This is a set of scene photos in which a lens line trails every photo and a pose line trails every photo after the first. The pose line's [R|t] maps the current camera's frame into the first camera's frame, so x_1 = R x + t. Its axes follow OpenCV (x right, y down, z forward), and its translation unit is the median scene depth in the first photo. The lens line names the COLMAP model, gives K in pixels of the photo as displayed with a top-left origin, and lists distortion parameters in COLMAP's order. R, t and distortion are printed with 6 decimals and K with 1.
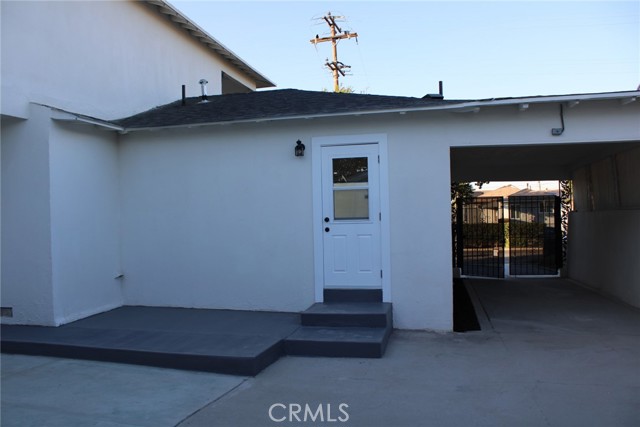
lens RADIAL K [[532.1, 0, 320.0], [0, 532.1, 213.5], [0, 0, 1]] dist [-0.159206, 0.139764]
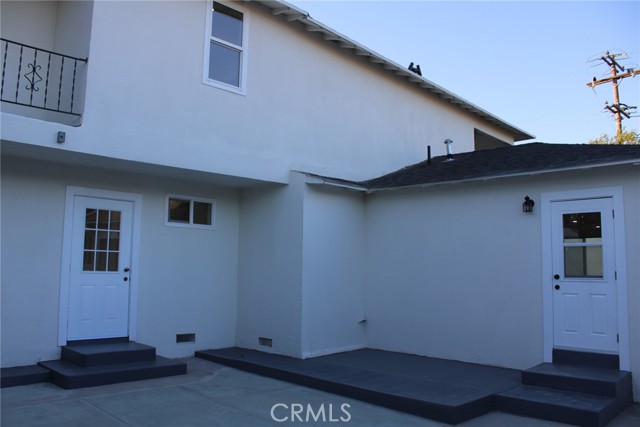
lens RADIAL K [[532.1, 0, 320.0], [0, 532.1, 213.5], [0, 0, 1]] dist [-0.159206, 0.139764]
pose [[0.863672, -0.015132, -0.503828, 0.116361], [-0.034249, 0.995477, -0.088609, -0.005142], [0.502890, 0.093785, 0.859247, -0.039158]]
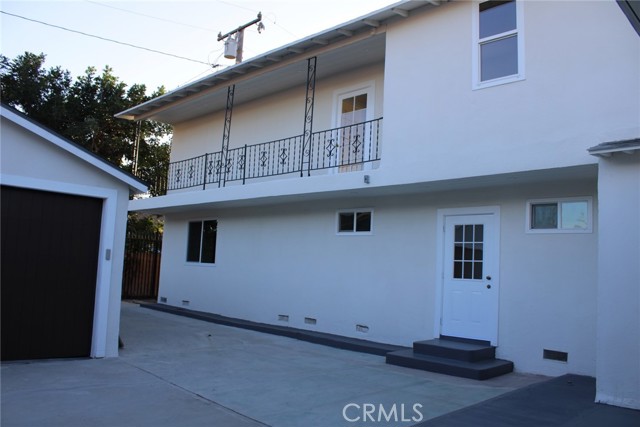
lens RADIAL K [[532.1, 0, 320.0], [0, 532.1, 213.5], [0, 0, 1]] dist [-0.159206, 0.139764]
pose [[-0.511222, -0.092450, -0.854462, 0.408605], [-0.033905, 0.995593, -0.087434, 0.000454], [0.858780, -0.015727, -0.512104, 0.935554]]
